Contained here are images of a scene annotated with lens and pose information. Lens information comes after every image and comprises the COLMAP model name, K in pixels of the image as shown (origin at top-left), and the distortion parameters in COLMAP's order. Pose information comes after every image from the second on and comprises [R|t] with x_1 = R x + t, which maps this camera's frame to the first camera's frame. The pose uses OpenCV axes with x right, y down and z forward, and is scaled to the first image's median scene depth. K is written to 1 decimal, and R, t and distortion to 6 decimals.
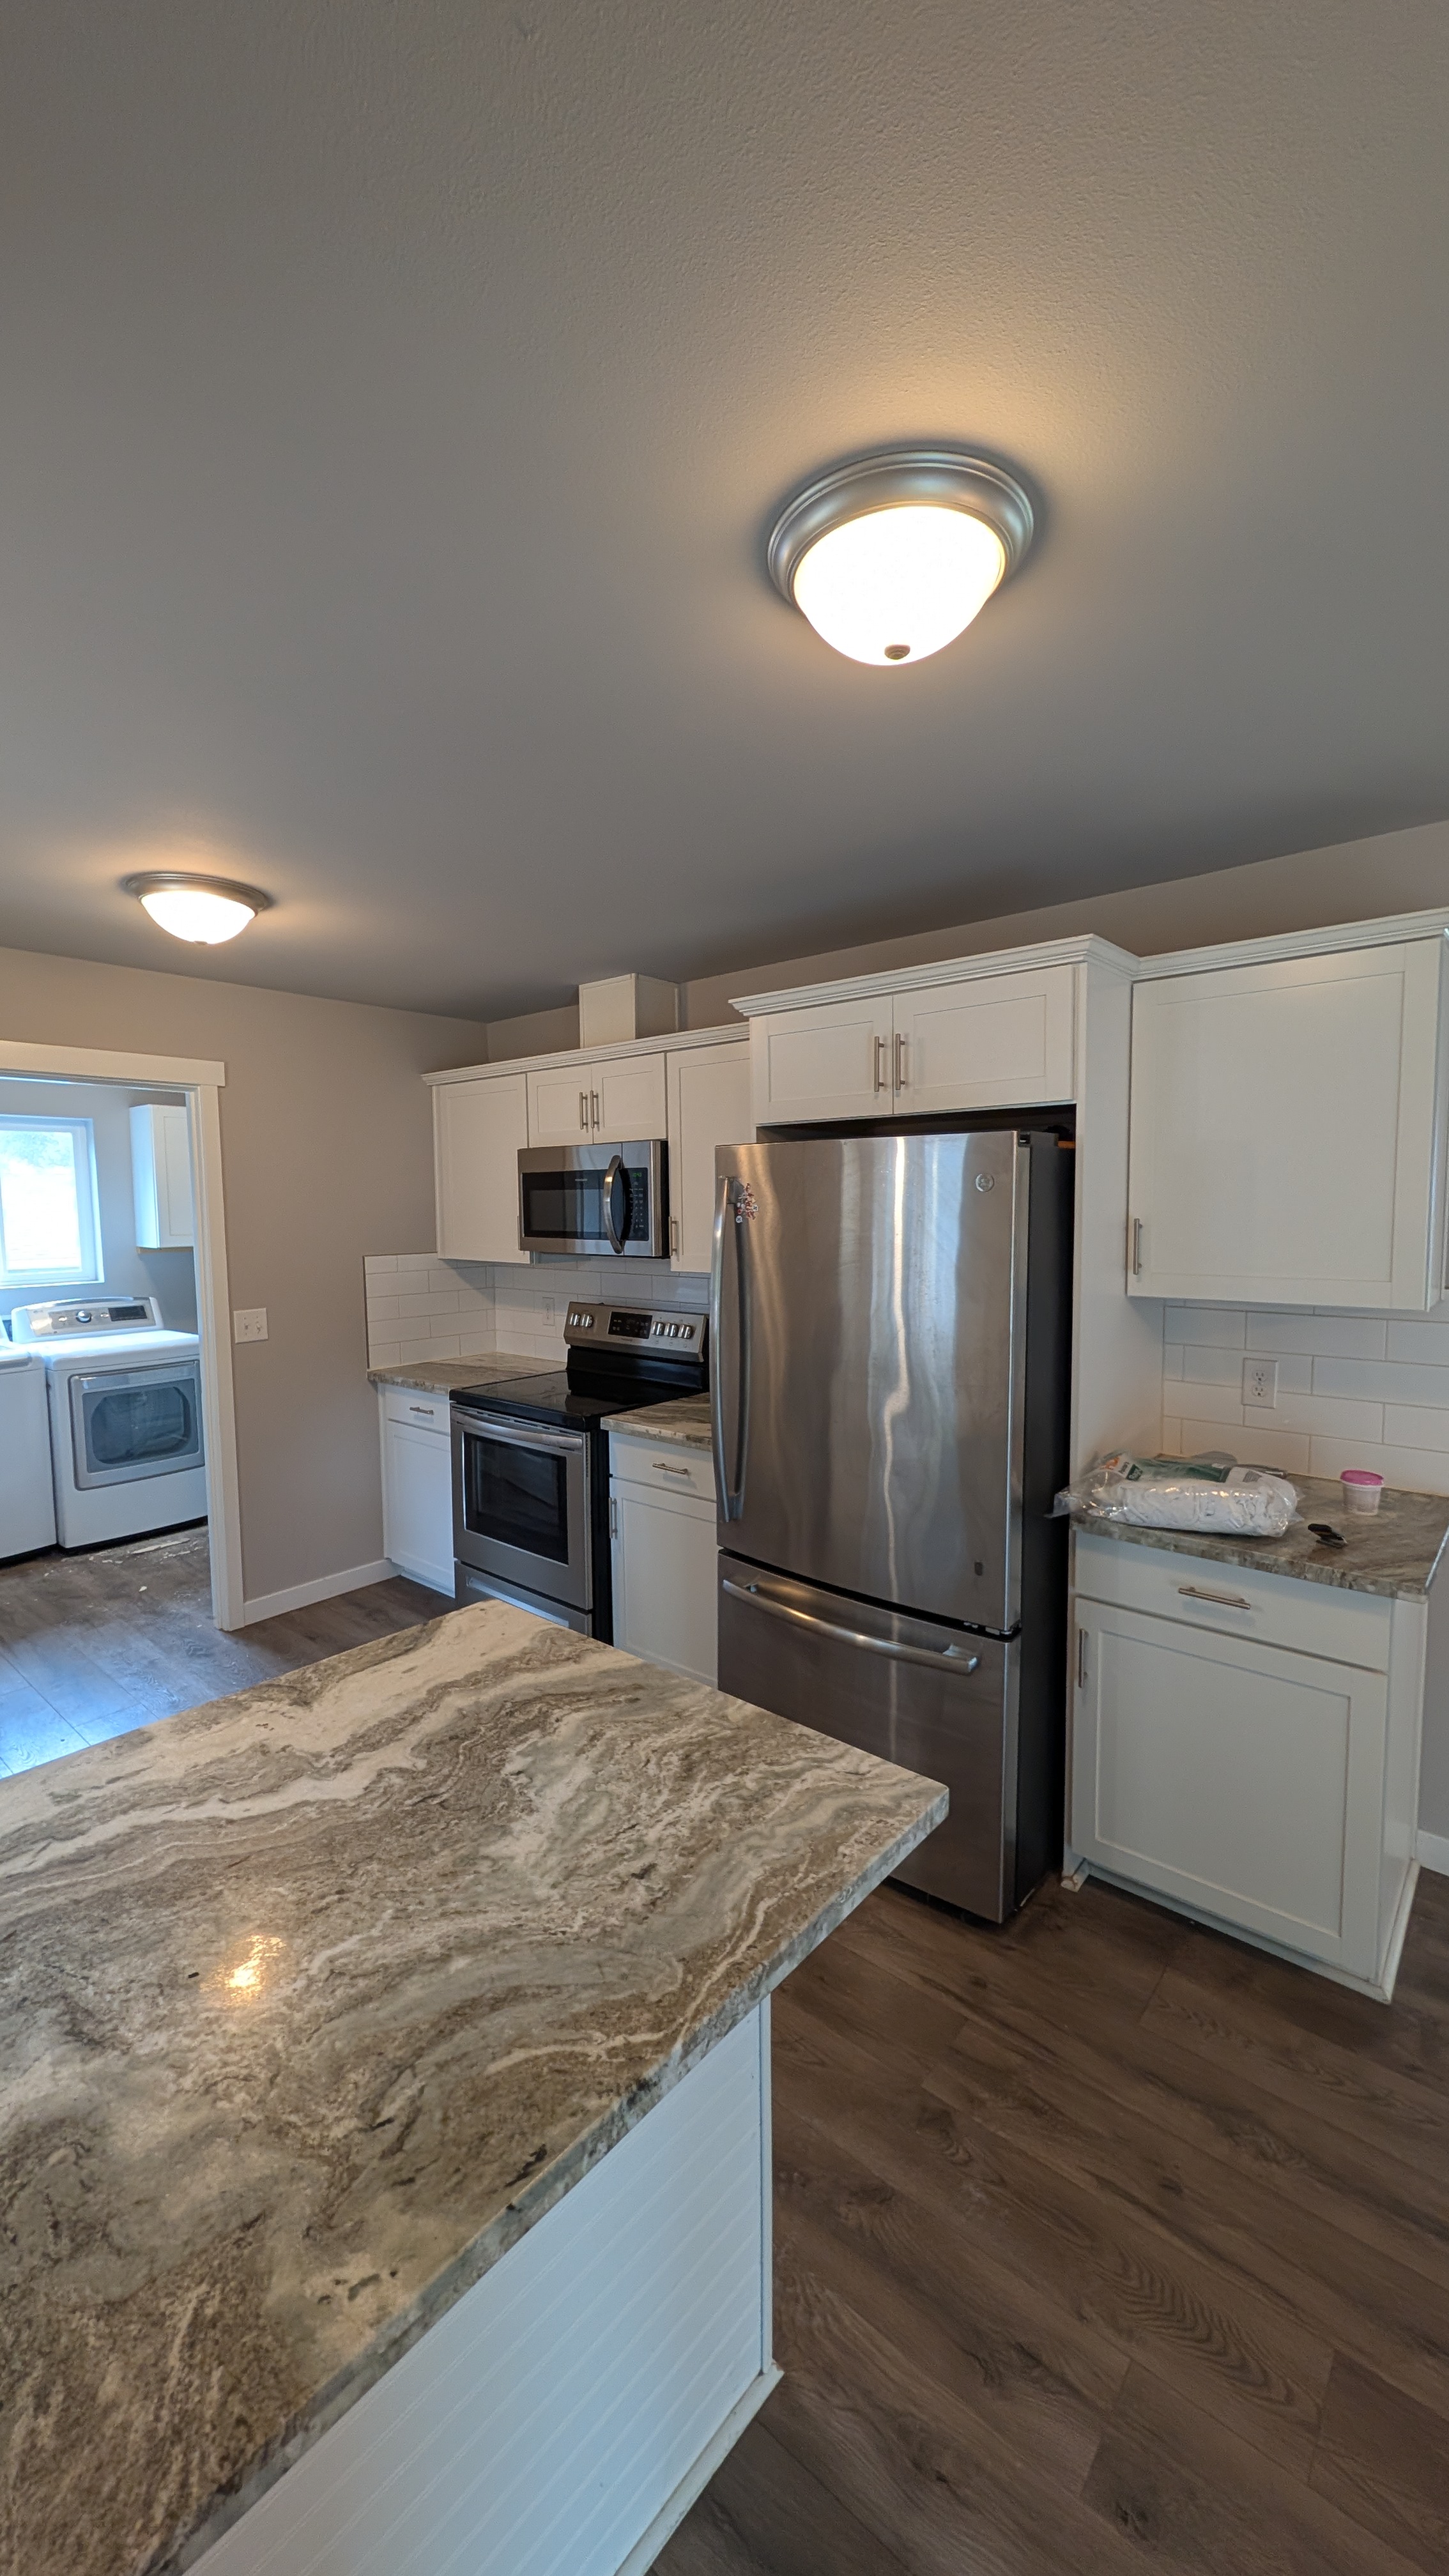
lens RADIAL K [[986.0, 0, 724.5], [0, 986.0, 1288.0], [0, 0, 1]] dist [0.007769, 0.000018]
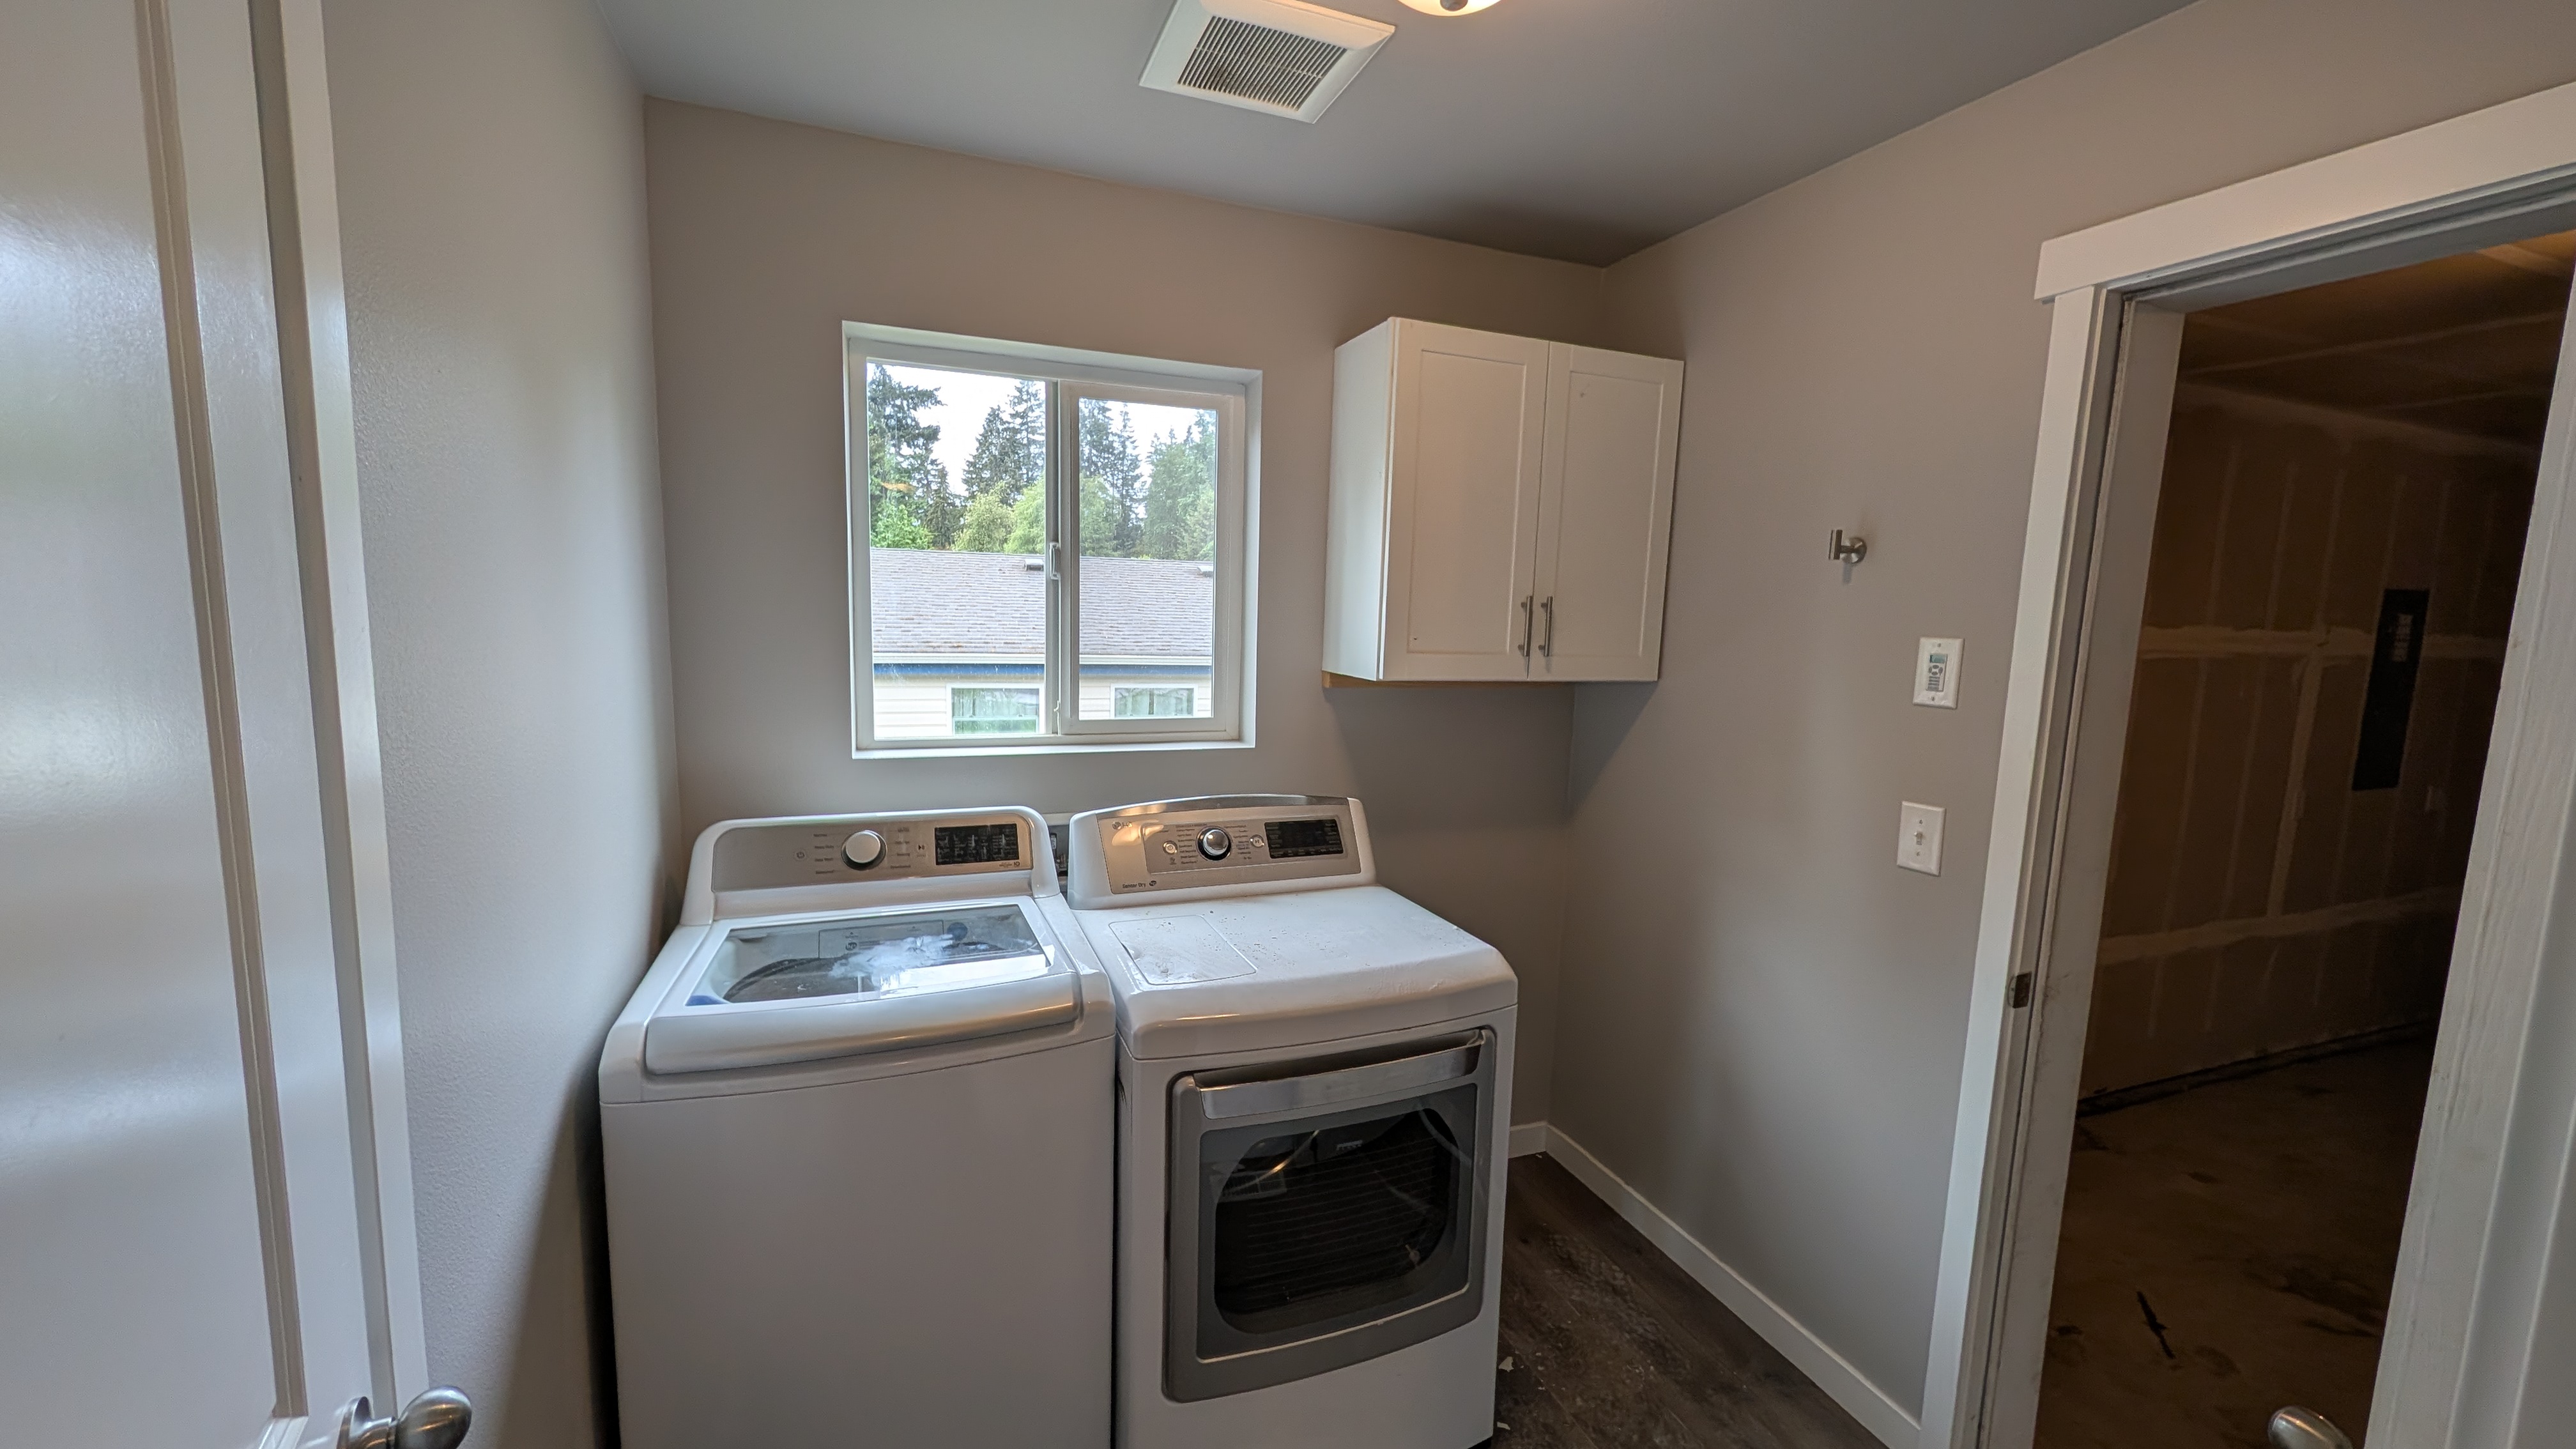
lens RADIAL K [[987.9, 0, 1288.0], [0, 987.9, 724.5], [0, 0, 1]] dist [-0.000535, 0.000221]
pose [[0.882316, 0.090296, -0.461914, -1.682420], [-0.074590, 0.995847, 0.052195, -0.166122], [0.464709, -0.011598, 0.885387, 2.519609]]
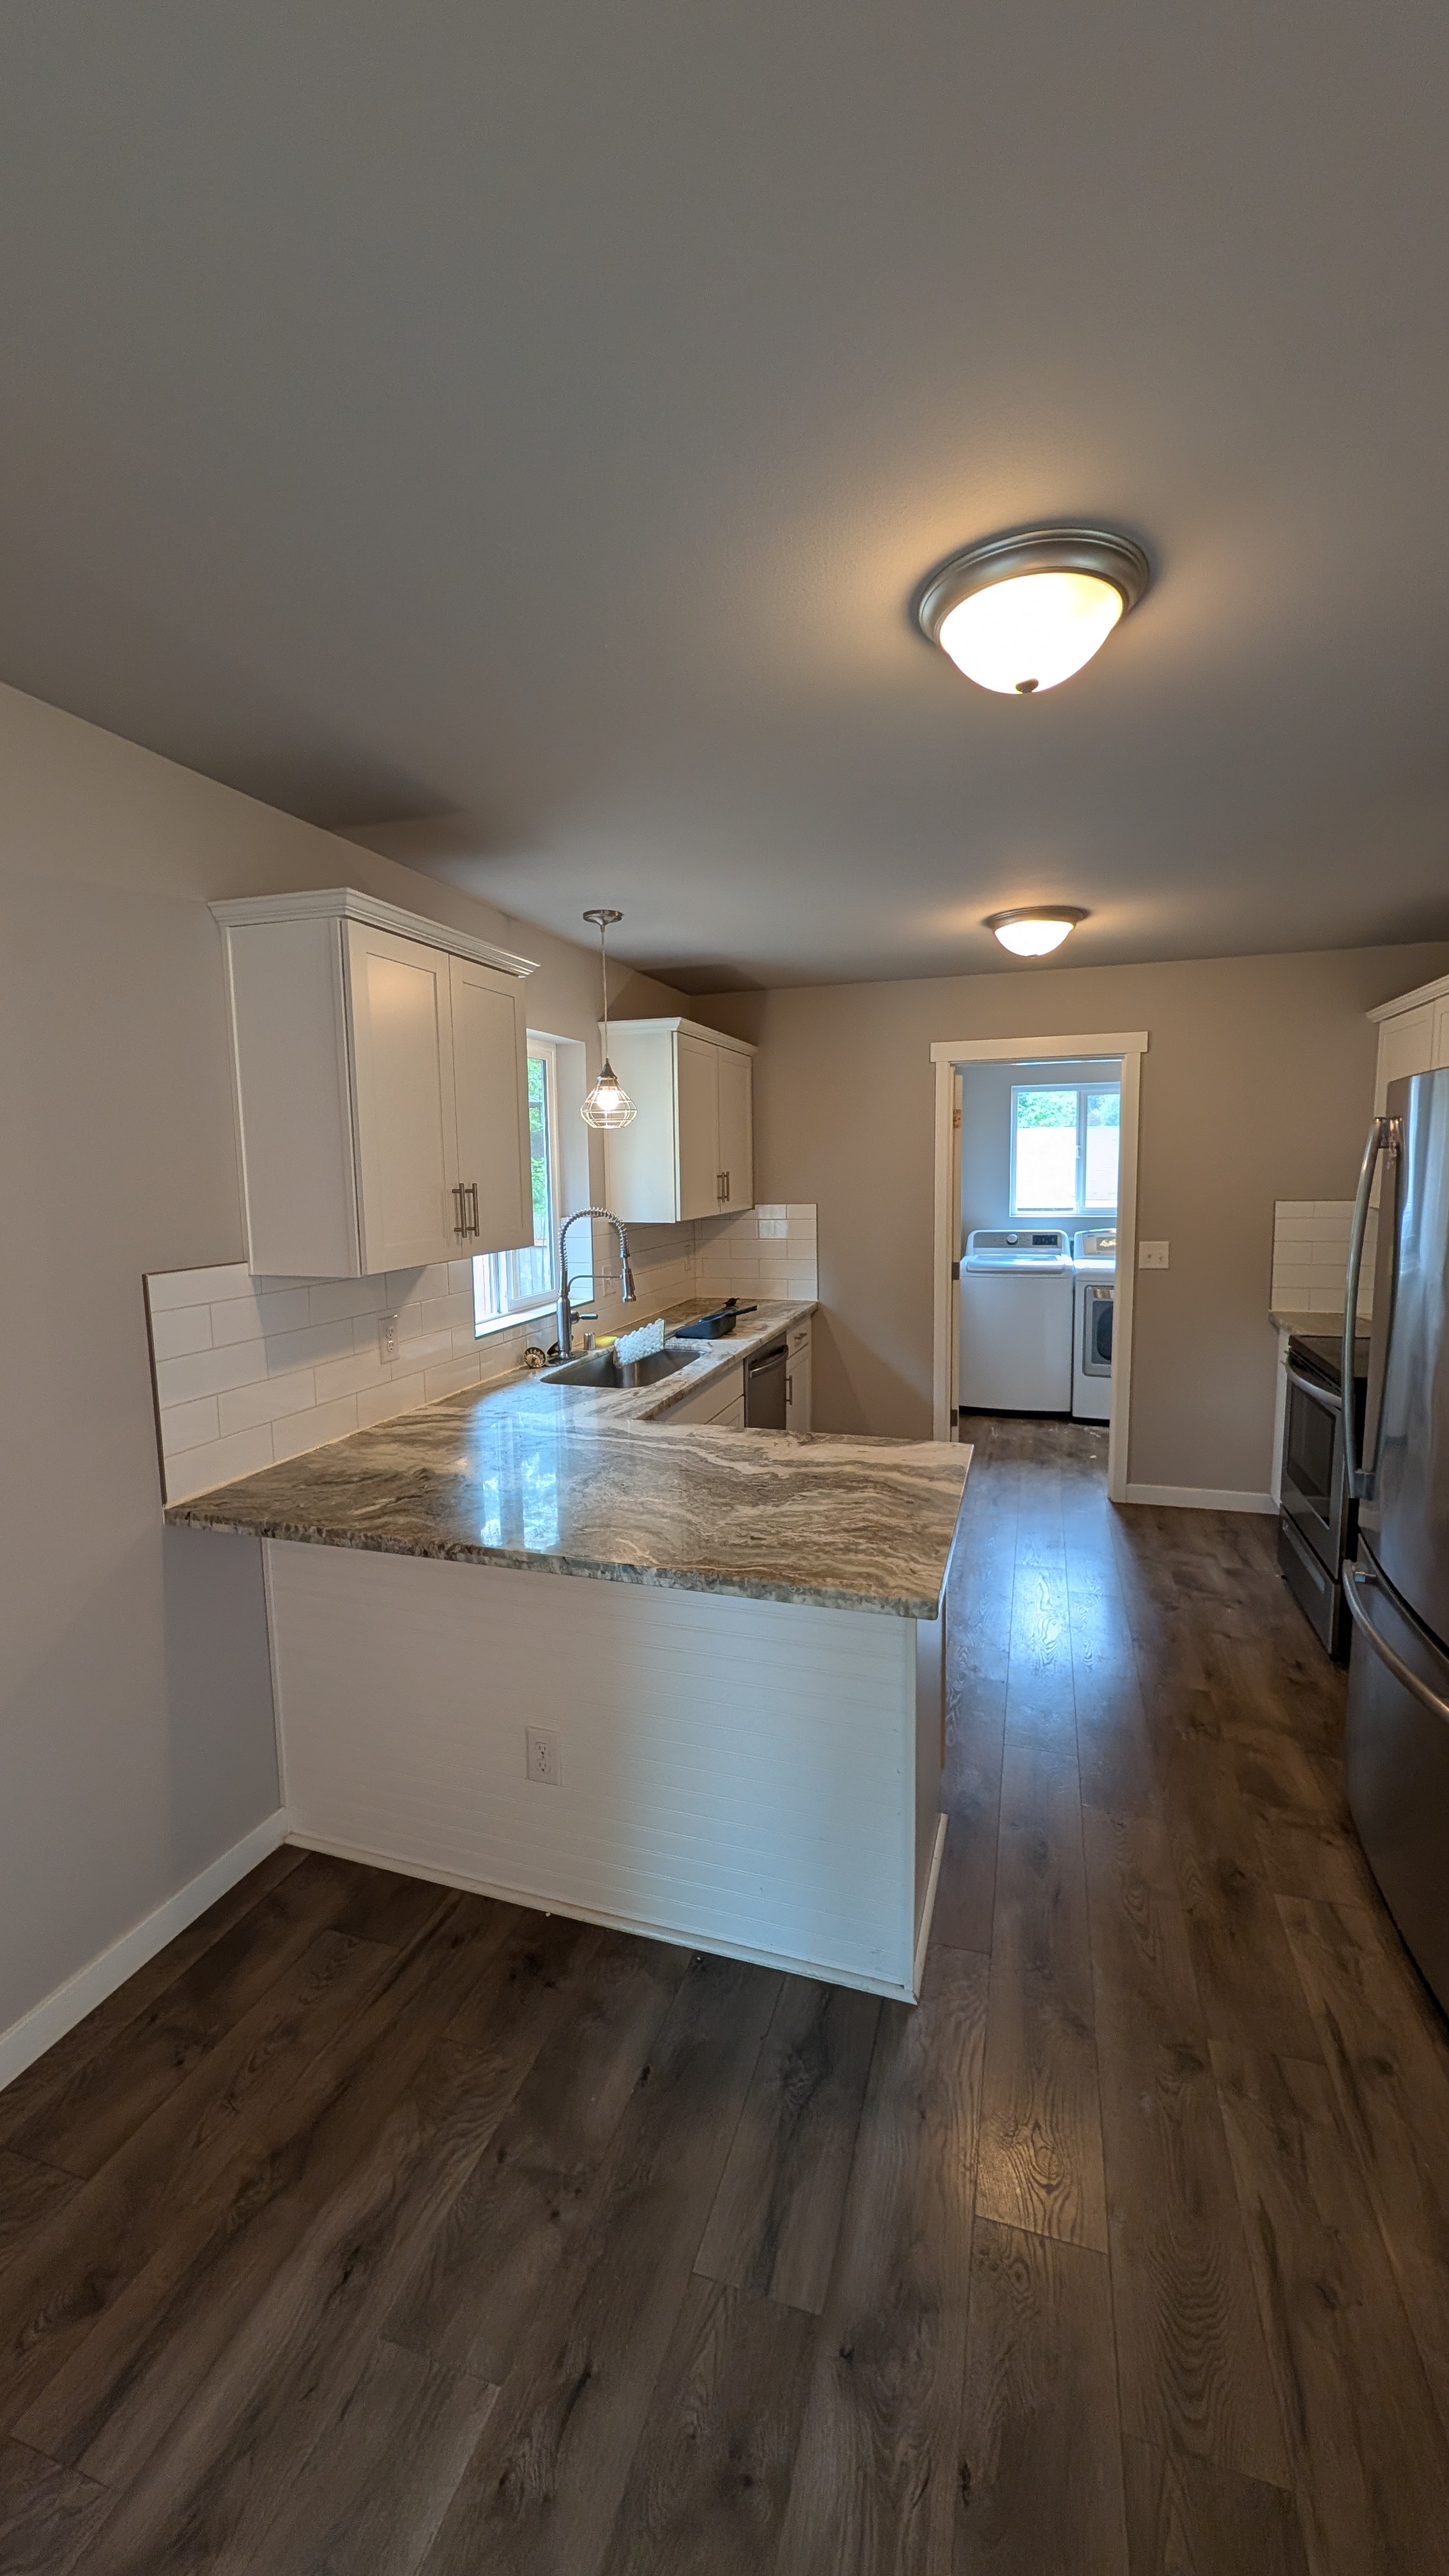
lens RADIAL K [[987.9, 0, 725.7], [0, 987.9, 1278.0], [0, 0, 1]] dist [-0.000535, 0.000221]
pose [[0.388769, 0.106942, -0.915108, 1.162316], [-0.066884, 0.993896, 0.087734, -0.011958], [0.918905, 0.027098, 0.393548, 0.202847]]
